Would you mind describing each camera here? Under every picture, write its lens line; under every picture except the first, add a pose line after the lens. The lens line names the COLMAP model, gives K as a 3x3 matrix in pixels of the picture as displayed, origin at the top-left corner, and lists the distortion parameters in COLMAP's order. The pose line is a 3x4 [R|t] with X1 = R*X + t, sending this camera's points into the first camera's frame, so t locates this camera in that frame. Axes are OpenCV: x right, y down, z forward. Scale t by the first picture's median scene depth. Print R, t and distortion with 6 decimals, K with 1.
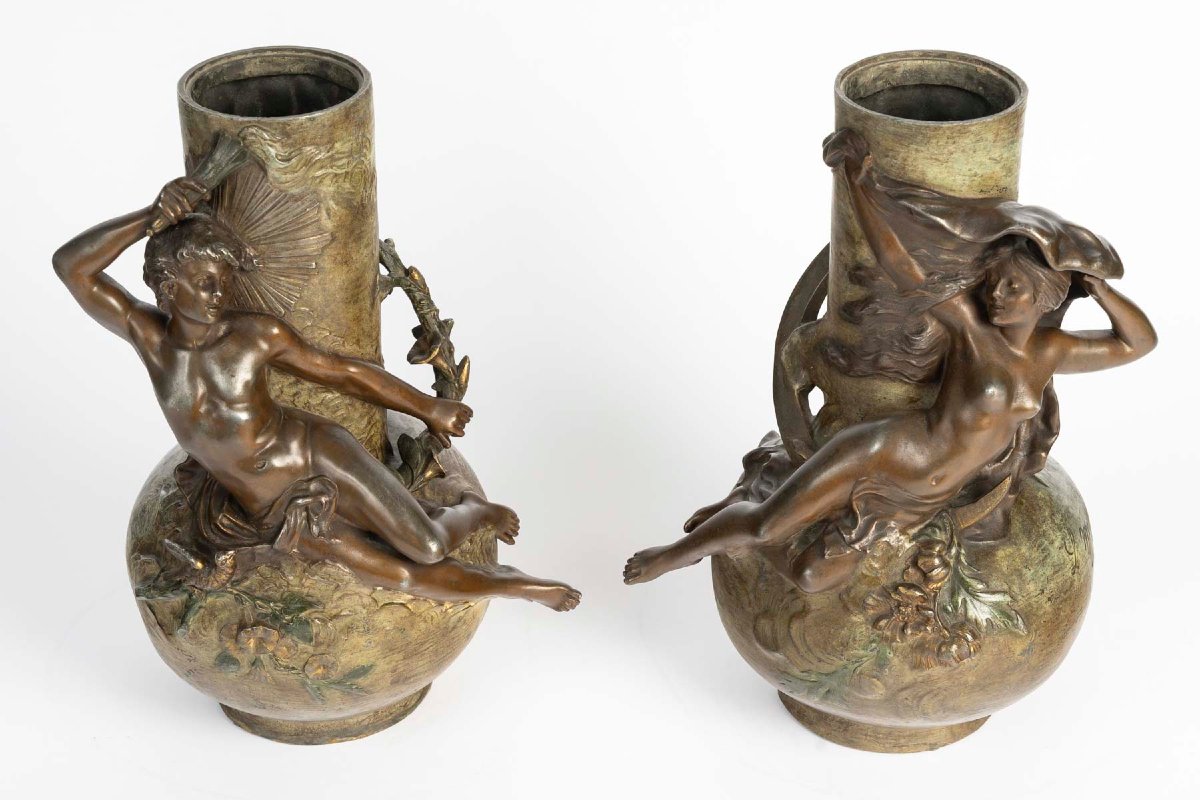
lens RADIAL K [[2205.3, 0, 600.3], [0, 2205.3, 447.3], [0, 0, 1]] dist [0.003552, 0.041470]
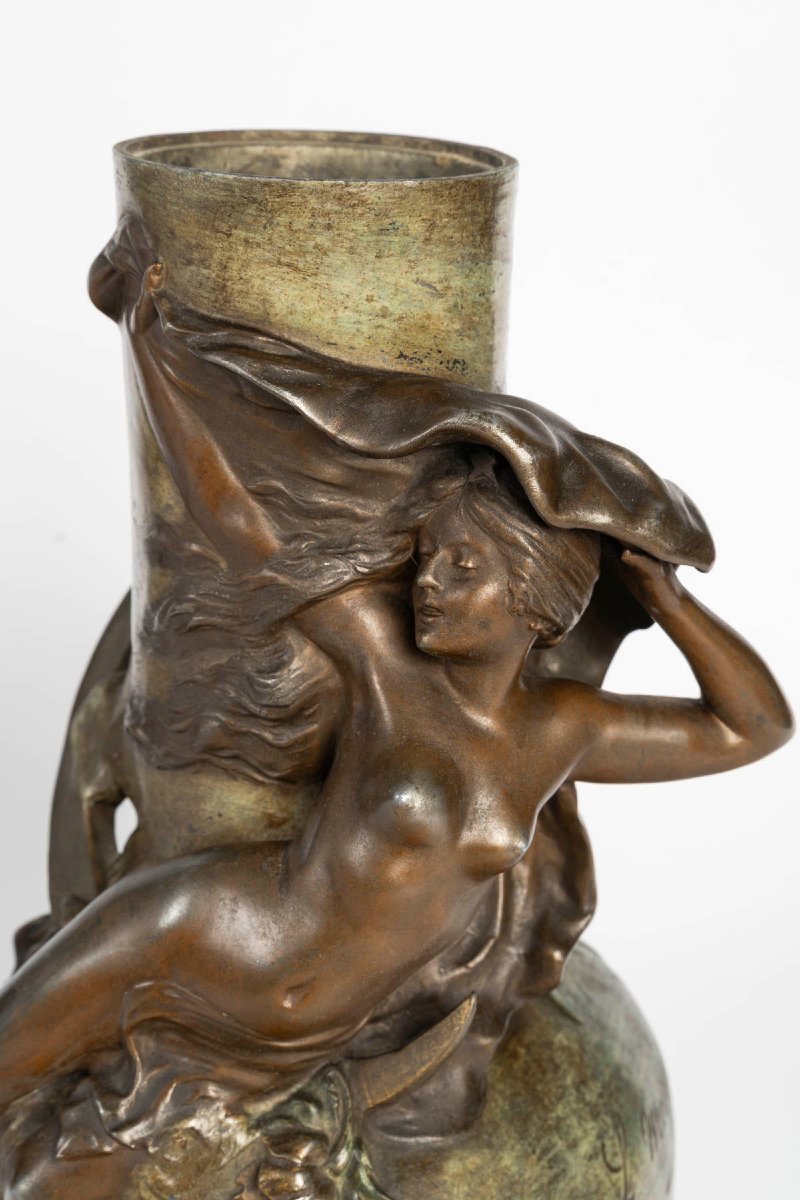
lens RADIAL K [[1776.9, 0, 400.0], [0, 1776.9, 600.0], [0, 0, 1]] dist [0.020073, 0.011564]
pose [[0.998513, 0.052530, -0.014569, 0.171538], [-0.054358, 0.979597, -0.193484, 0.004418], [0.004108, 0.193988, 0.980995, 0.616338]]
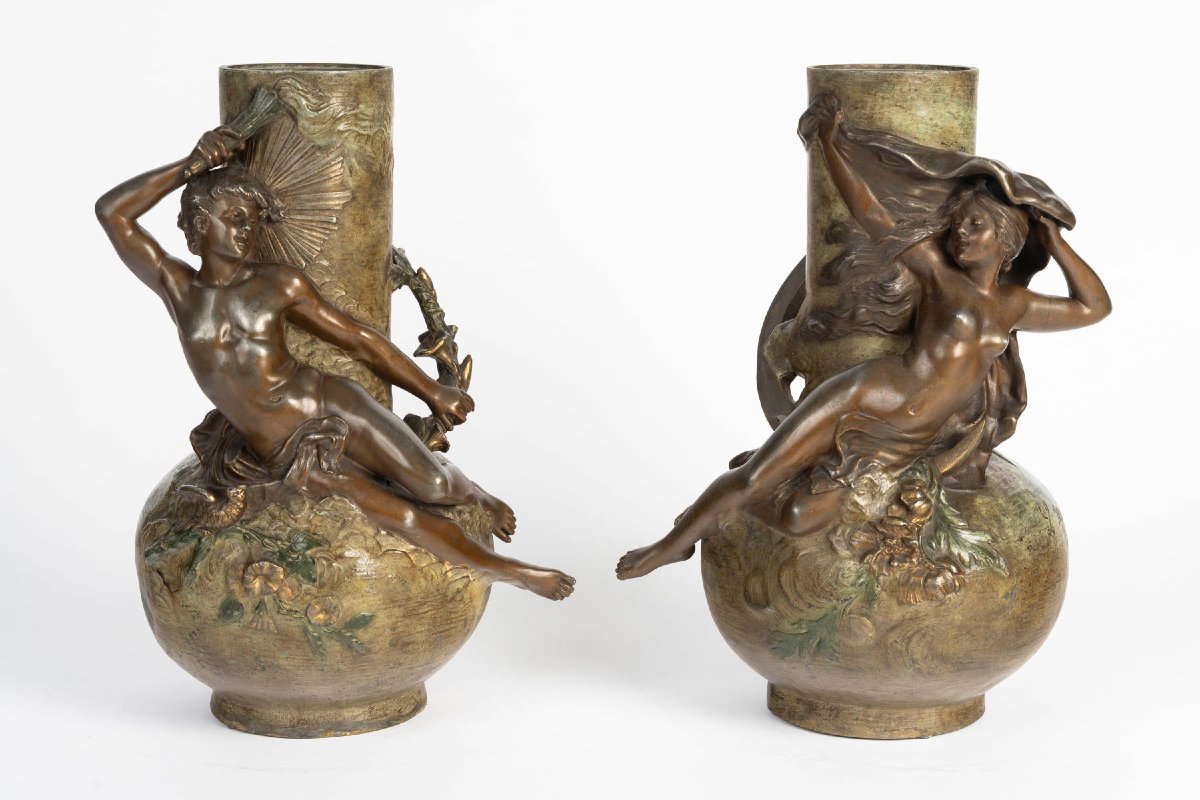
lens RADIAL K [[2205.3, 0, 600.3], [0, 2205.3, 447.3], [0, 0, 1]] dist [0.003552, 0.041470]
pose [[0.999749, 0.005767, 0.021668, -0.021380], [0.001800, 0.942592, -0.333942, 0.378486], [-0.022350, 0.333897, 0.942345, 0.008681]]
